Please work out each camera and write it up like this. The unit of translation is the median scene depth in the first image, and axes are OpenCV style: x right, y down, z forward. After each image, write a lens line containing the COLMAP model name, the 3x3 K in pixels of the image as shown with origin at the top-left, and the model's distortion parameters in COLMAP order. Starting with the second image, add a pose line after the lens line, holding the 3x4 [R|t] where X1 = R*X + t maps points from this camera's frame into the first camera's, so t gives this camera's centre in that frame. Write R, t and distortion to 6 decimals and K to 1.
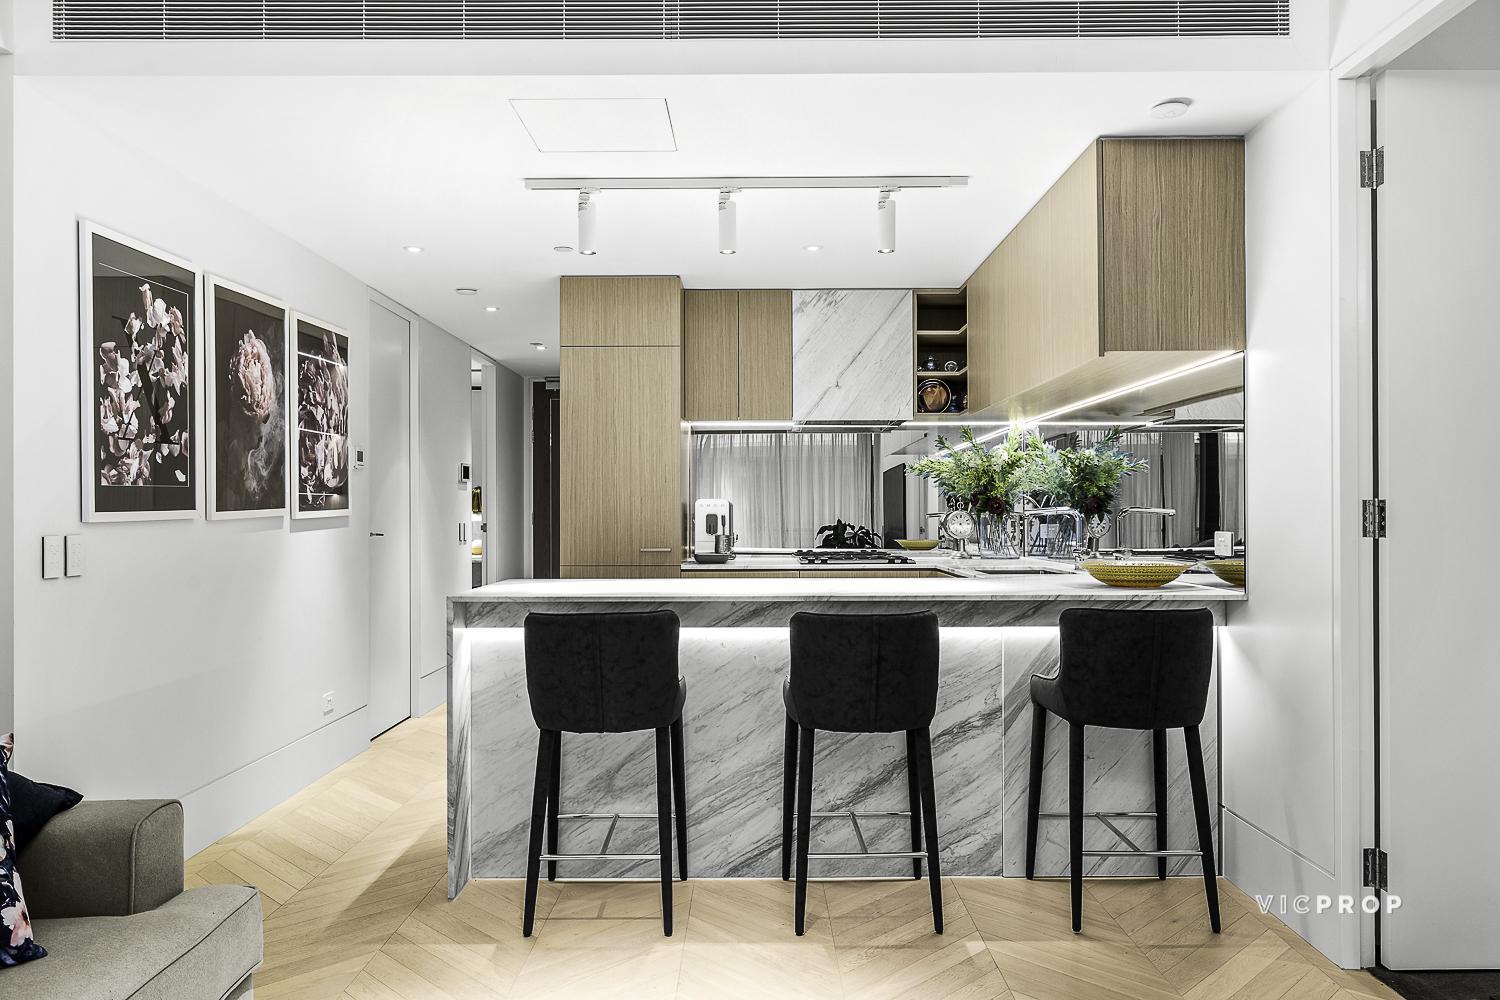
lens RADIAL K [[1070.3, 0, 751.0], [0, 1070.3, 511.4], [0, 0, 1]] dist [-0.002195, -0.001322]
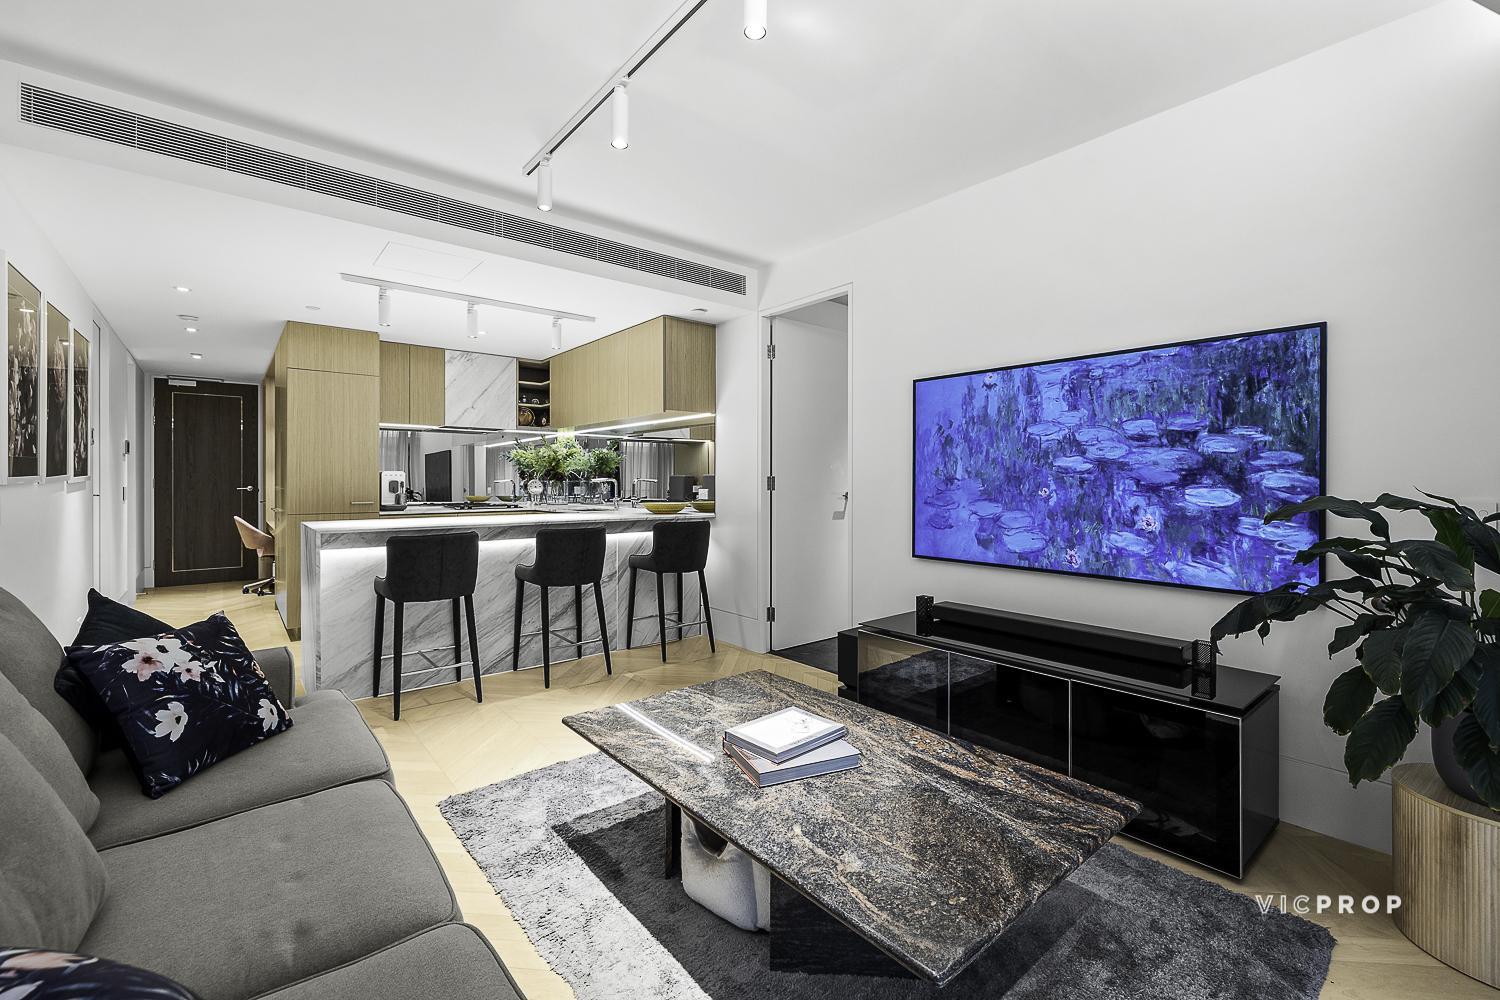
lens RADIAL K [[639.1, 0, 754.9], [0, 639.1, 489.0], [0, 0, 1]] dist [0.001997, -0.000149]
pose [[0.767967, -0.004150, 0.640476, -0.363584], [-0.004874, 0.999912, 0.012323, 0.000840], [-0.640471, -0.012586, 0.767879, -0.153482]]
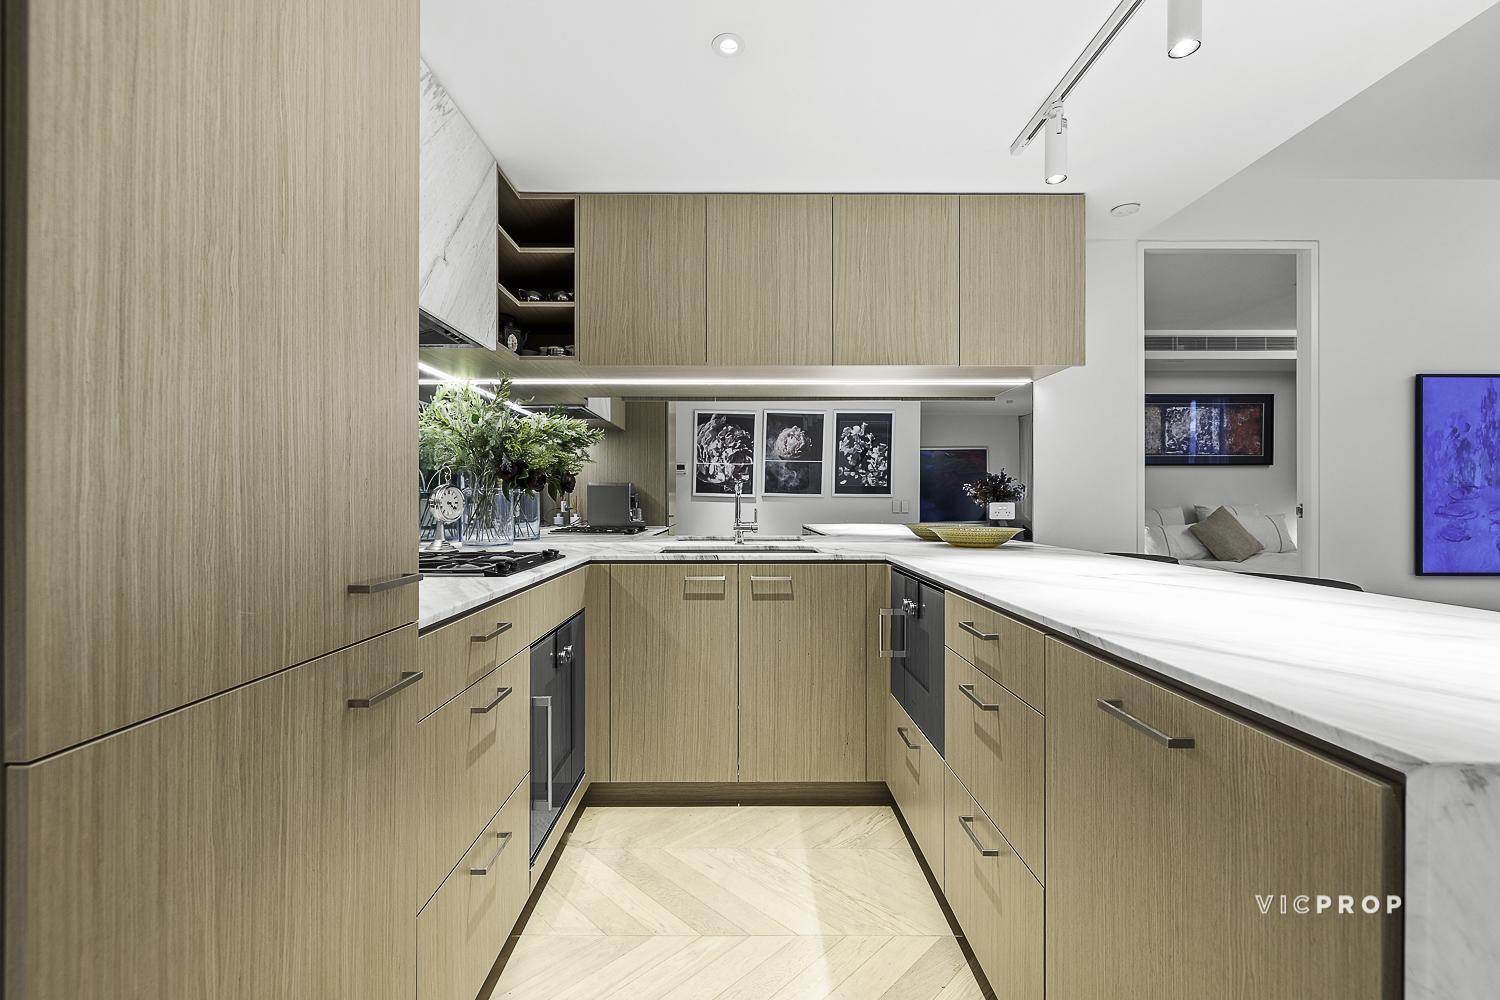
lens RADIAL K [[639.1, 0, 741.7], [0, 639.1, 501.9], [0, 0, 1]] dist [0.001997, -0.000149]
pose [[0.013786, 0.006541, 0.999884, -0.423880], [-0.002569, 0.999976, -0.006506, 0.024125], [-0.999902, -0.002479, 0.013803, 1.282880]]
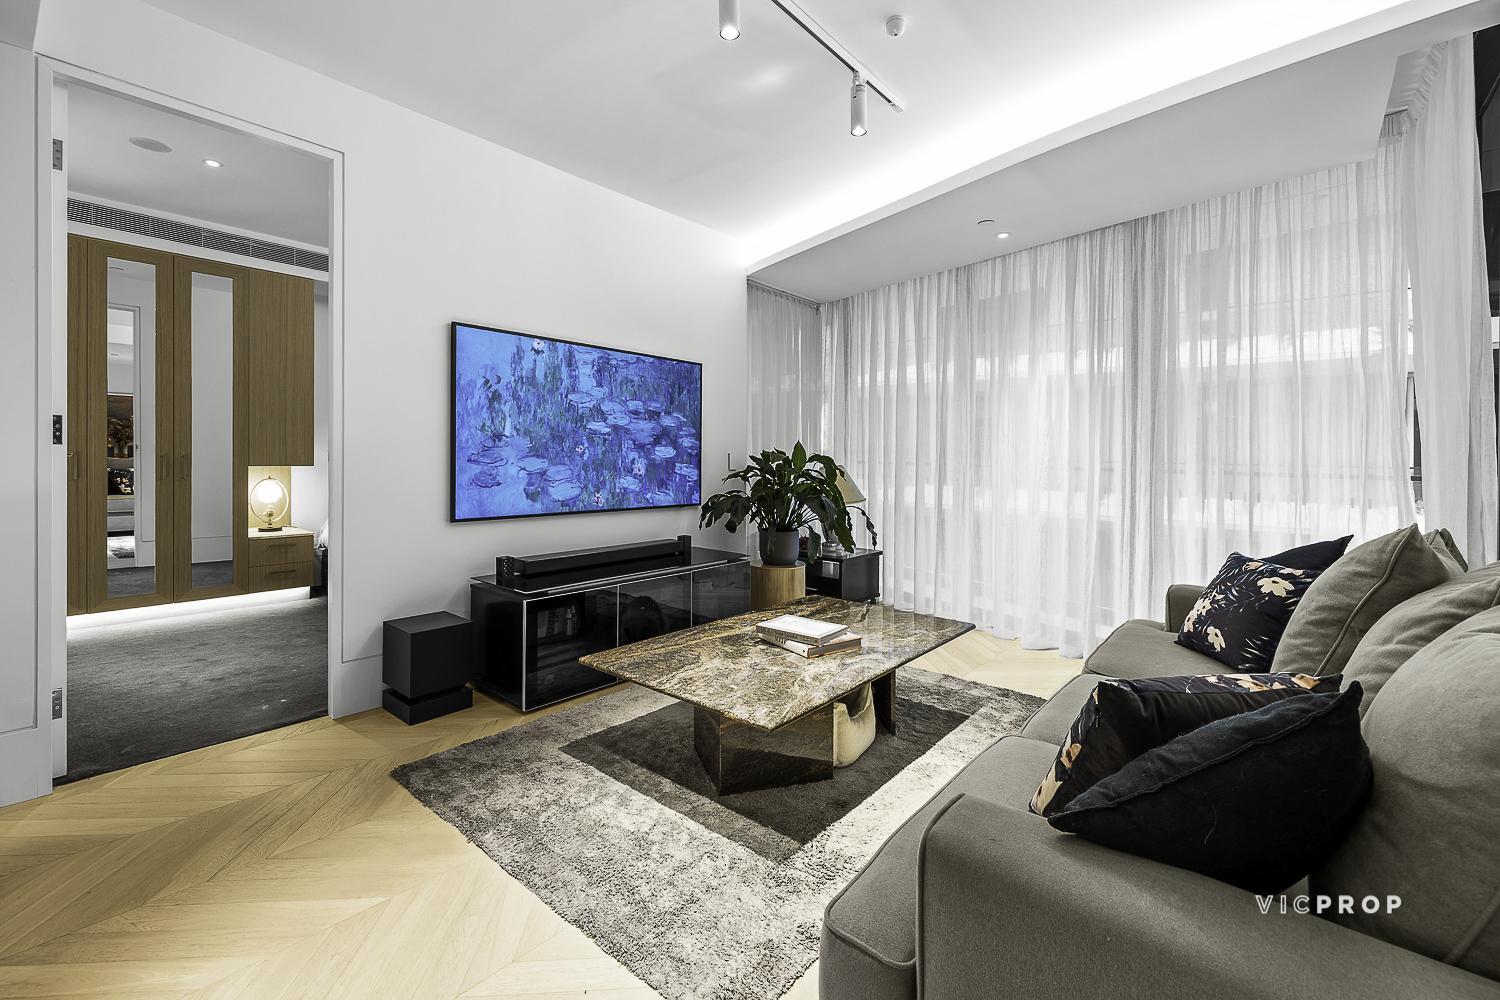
lens RADIAL K [[639.1, 0, 753.3], [0, 639.1, 462.5], [0, 0, 1]] dist [0.001997, -0.000149]
pose [[-0.761580, -0.017632, 0.647830, -0.417136], [-0.014232, 0.999844, 0.010482, 0.019413], [-0.647914, -0.001237, -0.761712, 0.797018]]
